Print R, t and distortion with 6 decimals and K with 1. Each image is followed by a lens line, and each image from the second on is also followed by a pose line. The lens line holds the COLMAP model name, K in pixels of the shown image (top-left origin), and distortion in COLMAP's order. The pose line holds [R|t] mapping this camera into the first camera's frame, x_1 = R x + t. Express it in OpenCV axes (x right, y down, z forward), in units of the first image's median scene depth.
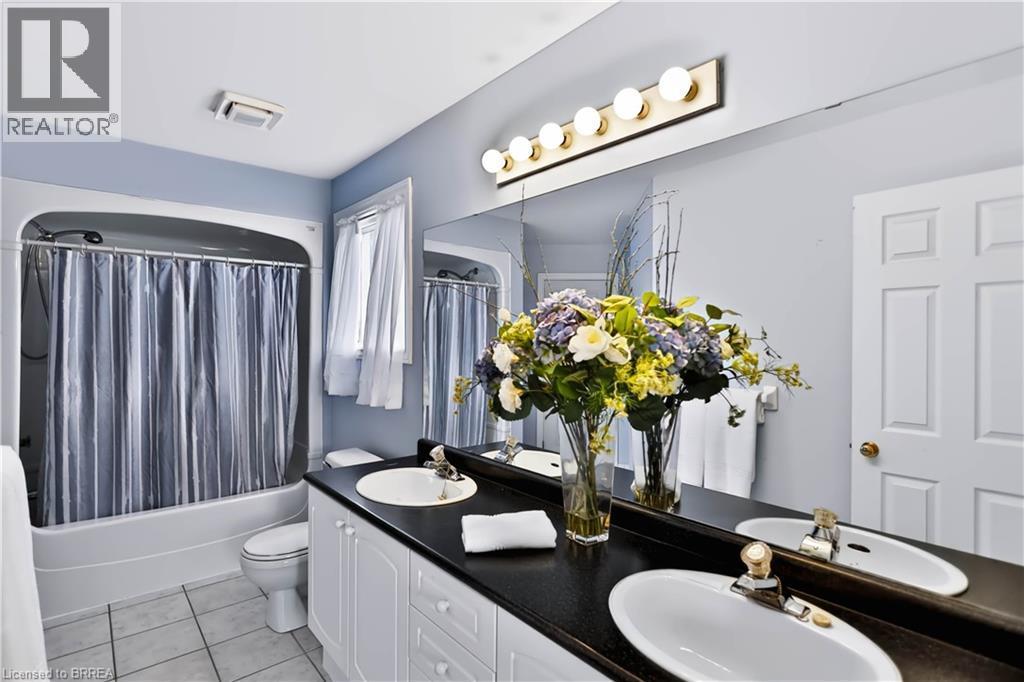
lens RADIAL K [[511.4, 0, 512.6], [0, 511.4, 338.2], [0, 0, 1]] dist [0.009903, -0.002439]
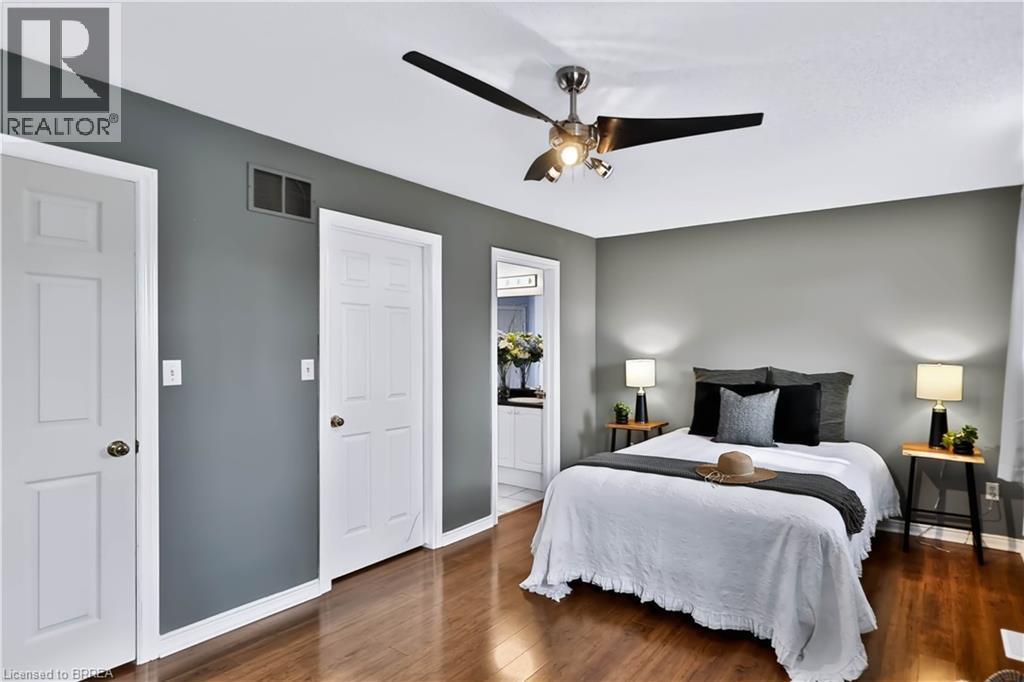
lens RADIAL K [[511.4, 0, 512.3], [0, 511.4, 342.8], [0, 0, 1]] dist [0.009903, -0.002439]
pose [[0.990053, 0.002116, 0.140678, -0.346800], [-0.000789, 0.999955, -0.009491, 0.034246], [-0.140691, 0.009285, 0.990010, -2.957595]]
